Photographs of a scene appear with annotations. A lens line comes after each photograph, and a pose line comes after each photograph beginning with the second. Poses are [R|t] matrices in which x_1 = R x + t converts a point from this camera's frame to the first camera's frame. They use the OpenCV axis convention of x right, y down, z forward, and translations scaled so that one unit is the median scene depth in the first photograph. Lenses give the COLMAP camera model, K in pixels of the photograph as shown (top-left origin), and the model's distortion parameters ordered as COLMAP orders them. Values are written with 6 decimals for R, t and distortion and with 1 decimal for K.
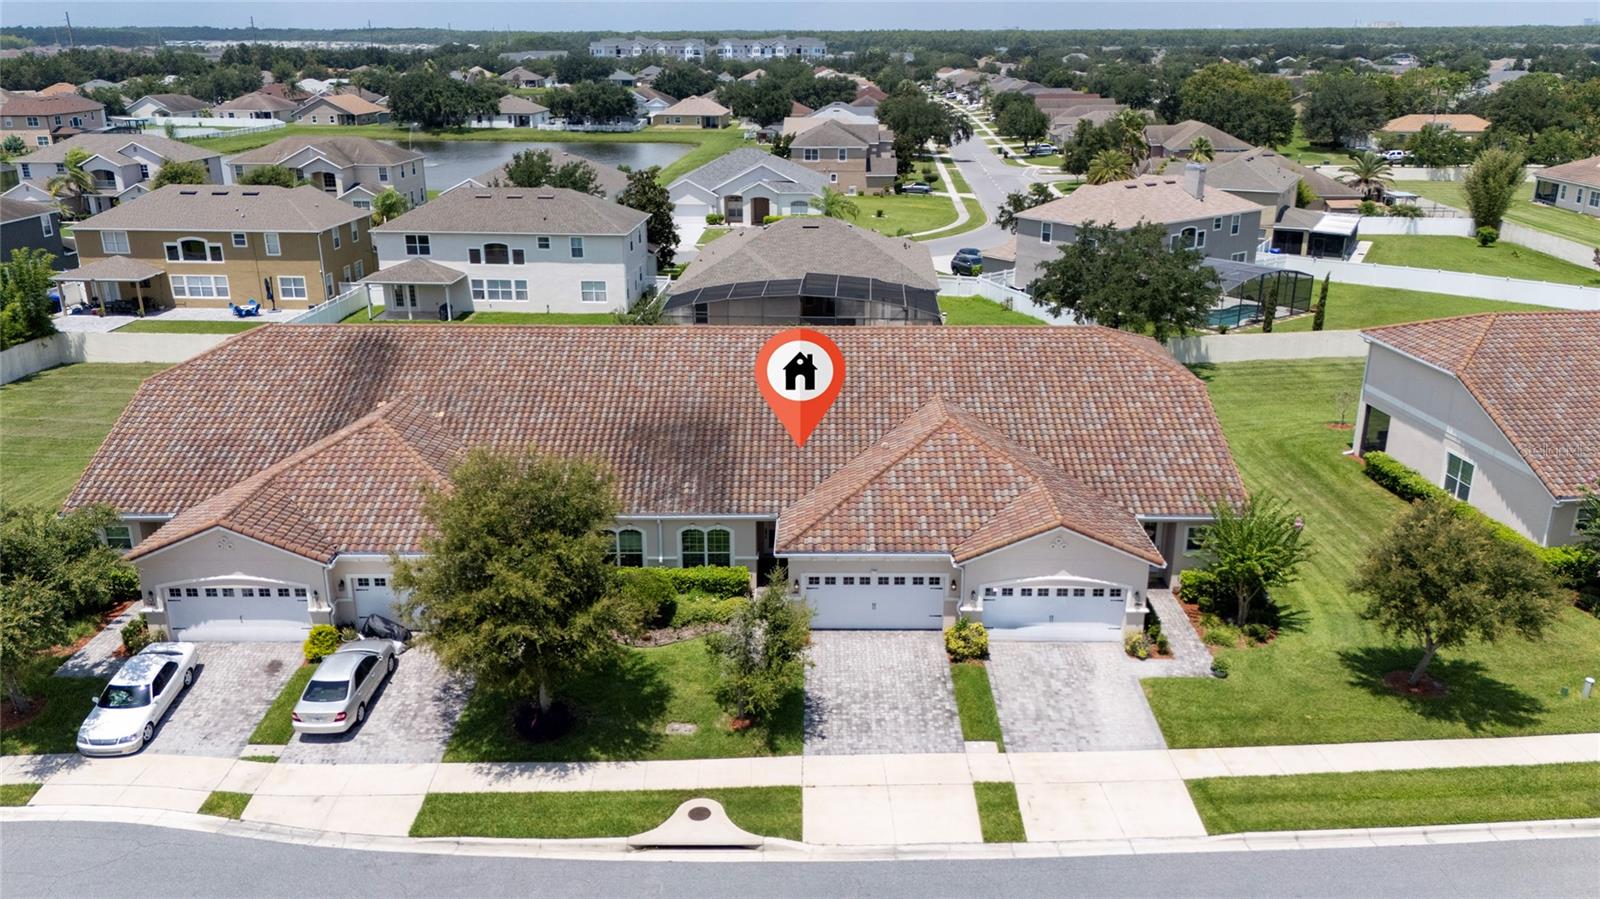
lens RADIAL K [[1210.4, 0, 804.1], [0, 1210.4, 453.8], [0, 0, 1]] dist [0.105327, -0.140885]
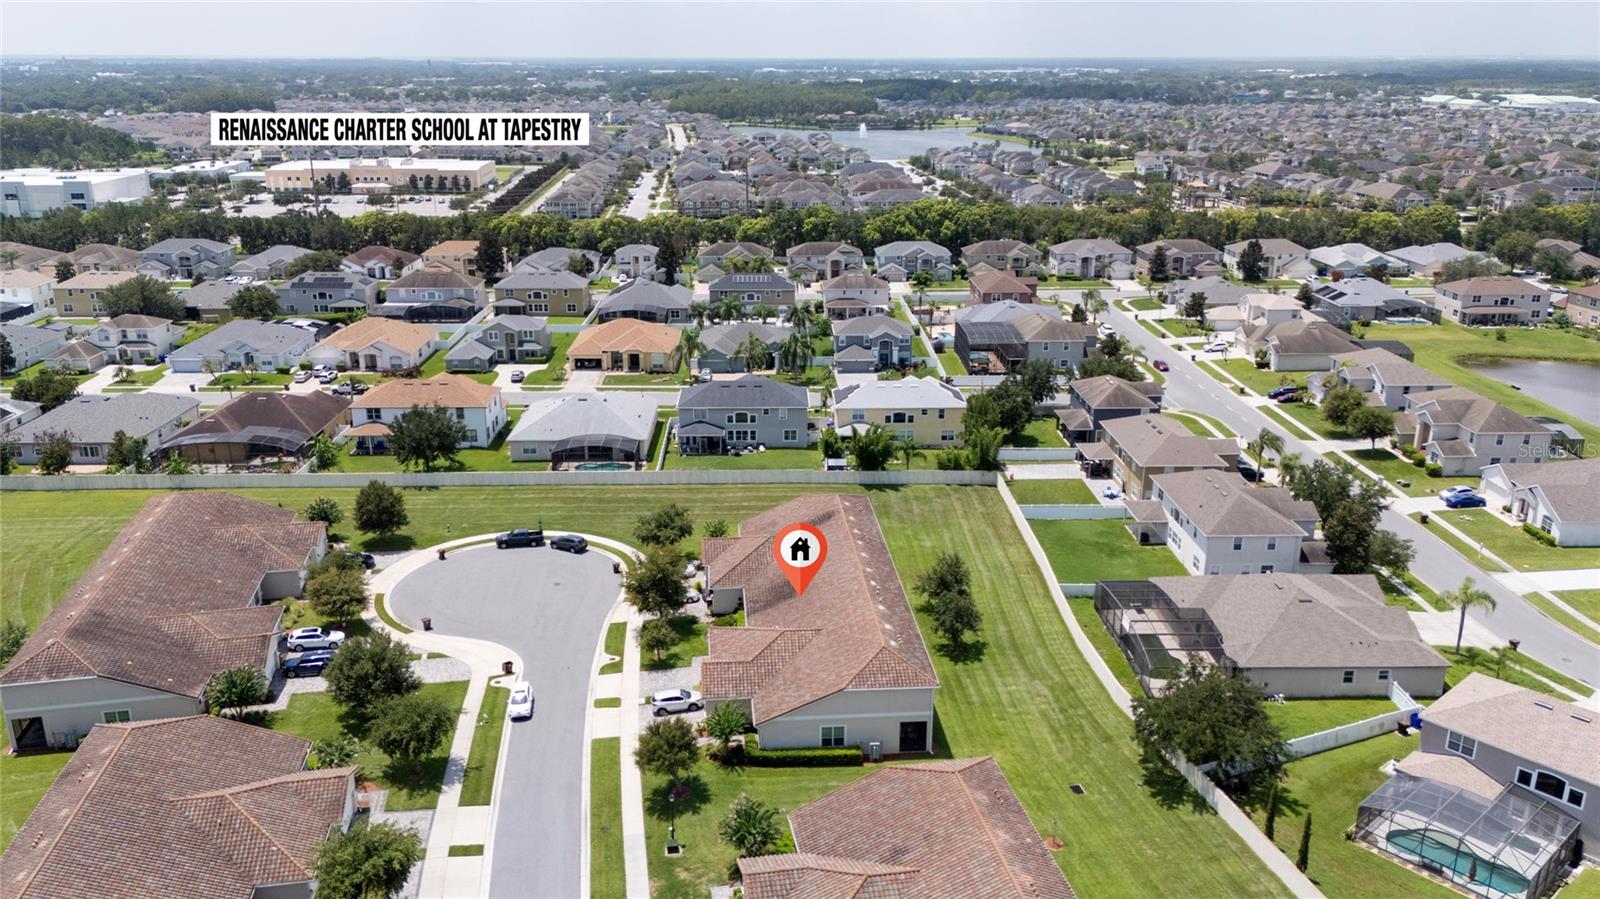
lens RADIAL K [[1197.2, 0, 793.1], [0, 1197.2, 455.2], [0, 0, 1]] dist [0.096193, -0.141302]
pose [[0.078061, 0.313997, -0.946210, 2.500279], [-0.325822, 0.905022, 0.273449, -1.103308], [0.942203, 0.286951, 0.172954, 0.617743]]
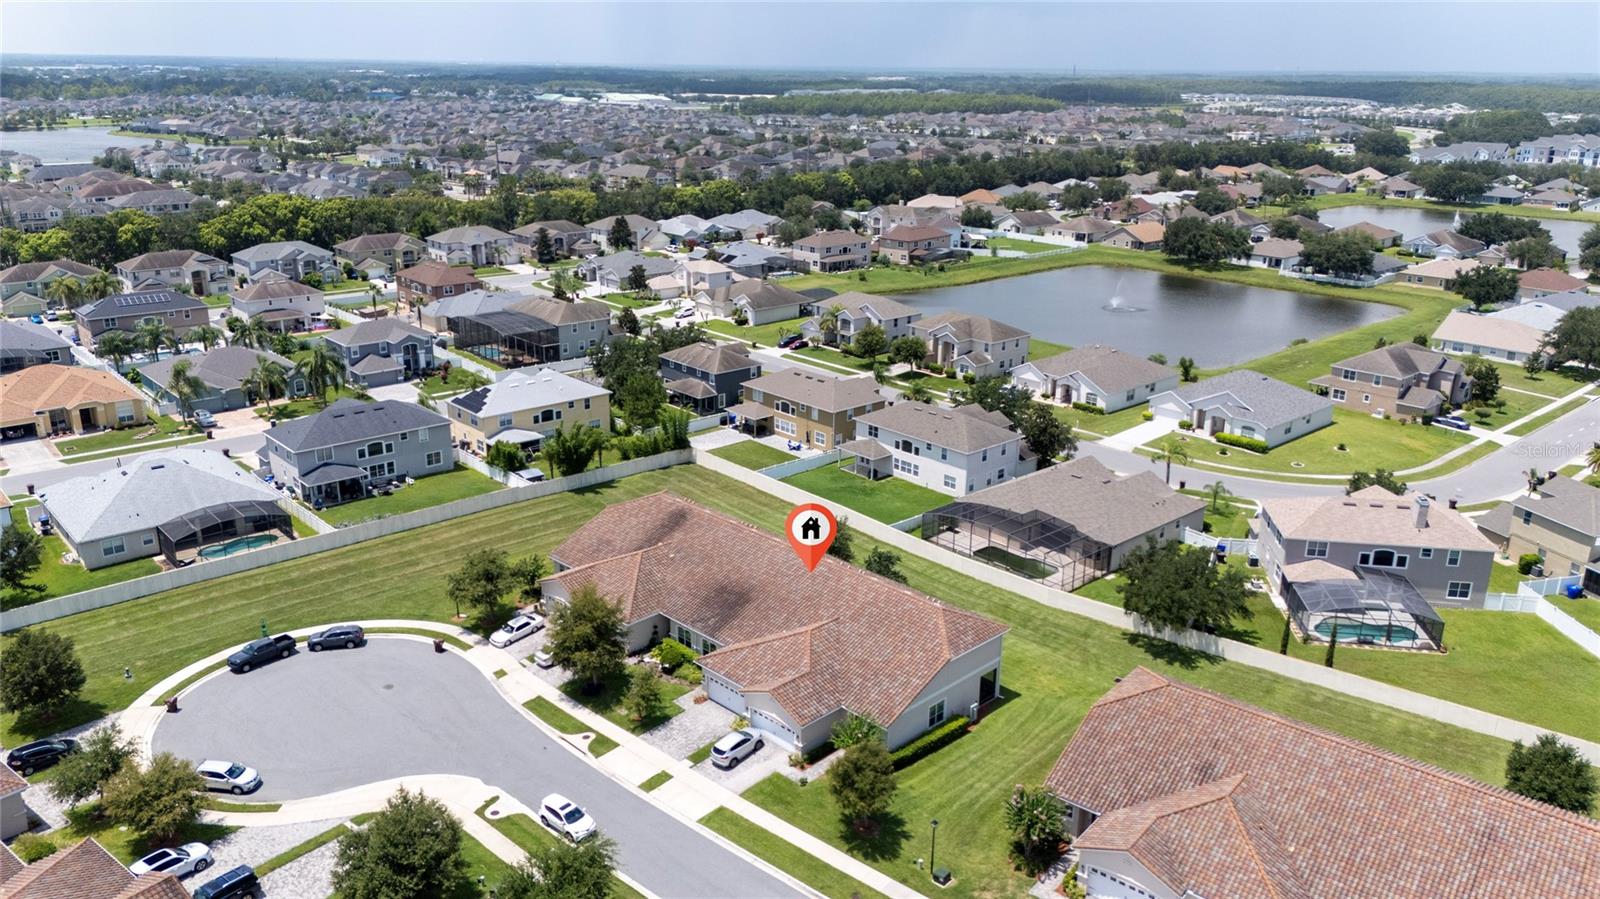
lens RADIAL K [[1168.5, 0, 801.0], [0, 1168.5, 456.7], [0, 0, 1]] dist [0.089956, -0.112213]
pose [[0.710614, 0.231201, -0.664510, 1.587202], [-0.241702, 0.967207, 0.078046, -0.542830], [0.660763, 0.105153, 0.743193, -0.608871]]
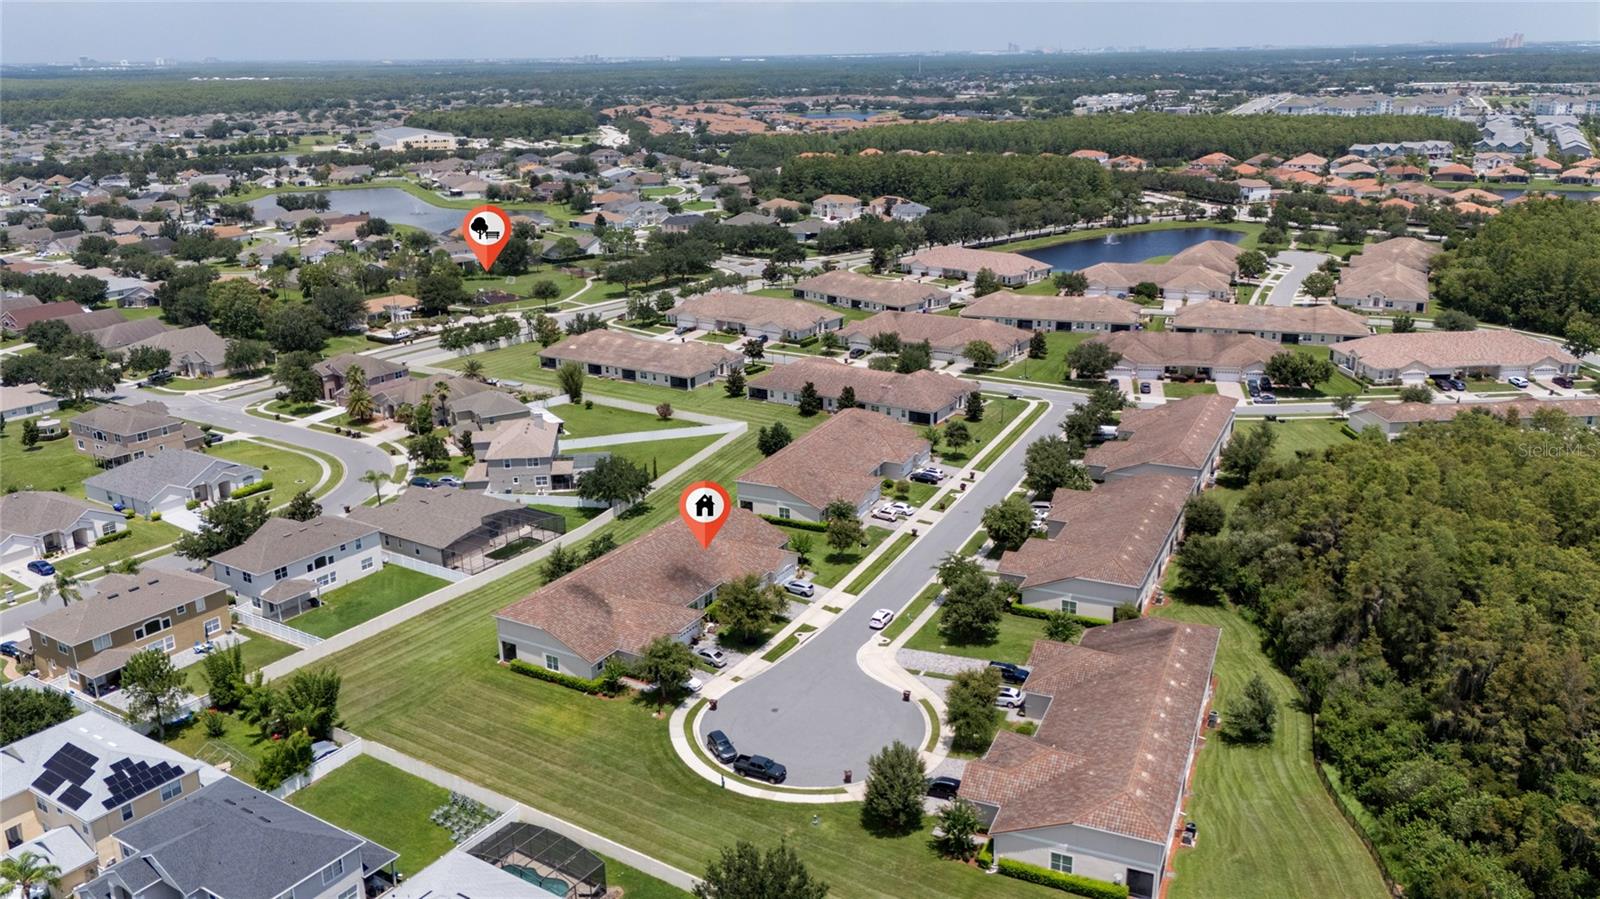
lens RADIAL K [[1236.3, 0, 807.3], [0, 1236.3, 481.4], [0, 0, 1]] dist [0.087081, -0.108120]
pose [[0.497634, -0.288631, 0.817956, -3.079739], [0.293314, 0.943455, 0.154467, -0.791658], [-0.816289, 0.163050, 0.554155, -1.391226]]
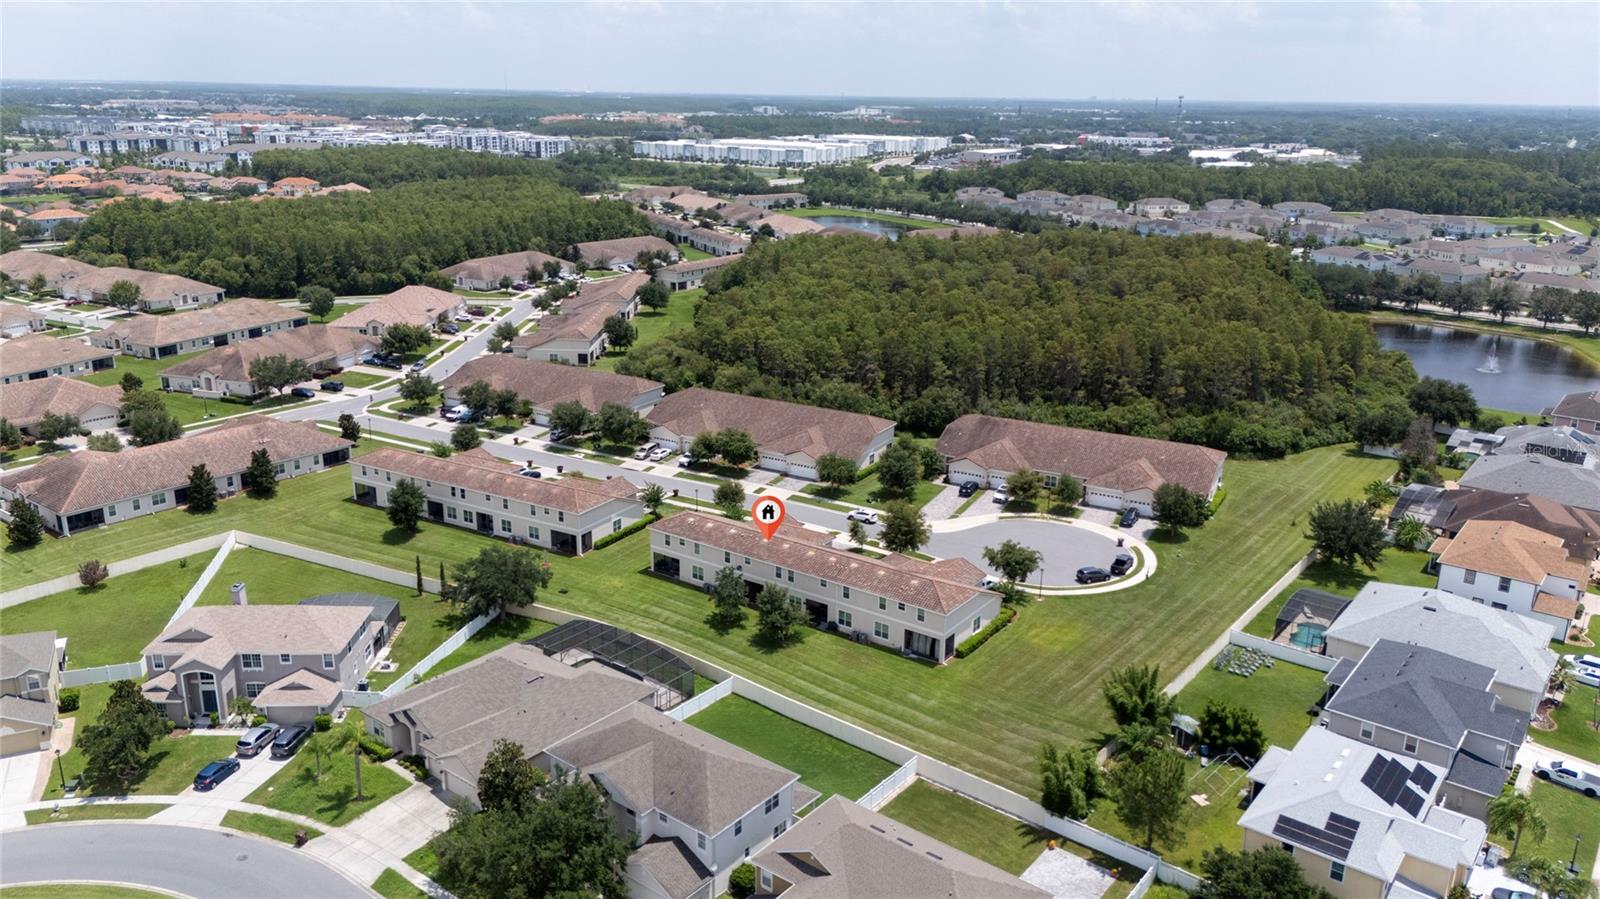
lens RADIAL K [[1168.5, 0, 801.0], [0, 1168.5, 456.7], [0, 0, 1]] dist [0.089956, -0.112213]
pose [[-0.818751, -0.181833, 0.544594, -1.985937], [0.171931, 0.827351, 0.534725, -2.227159], [-0.547801, 0.531439, -0.646132, 3.459061]]
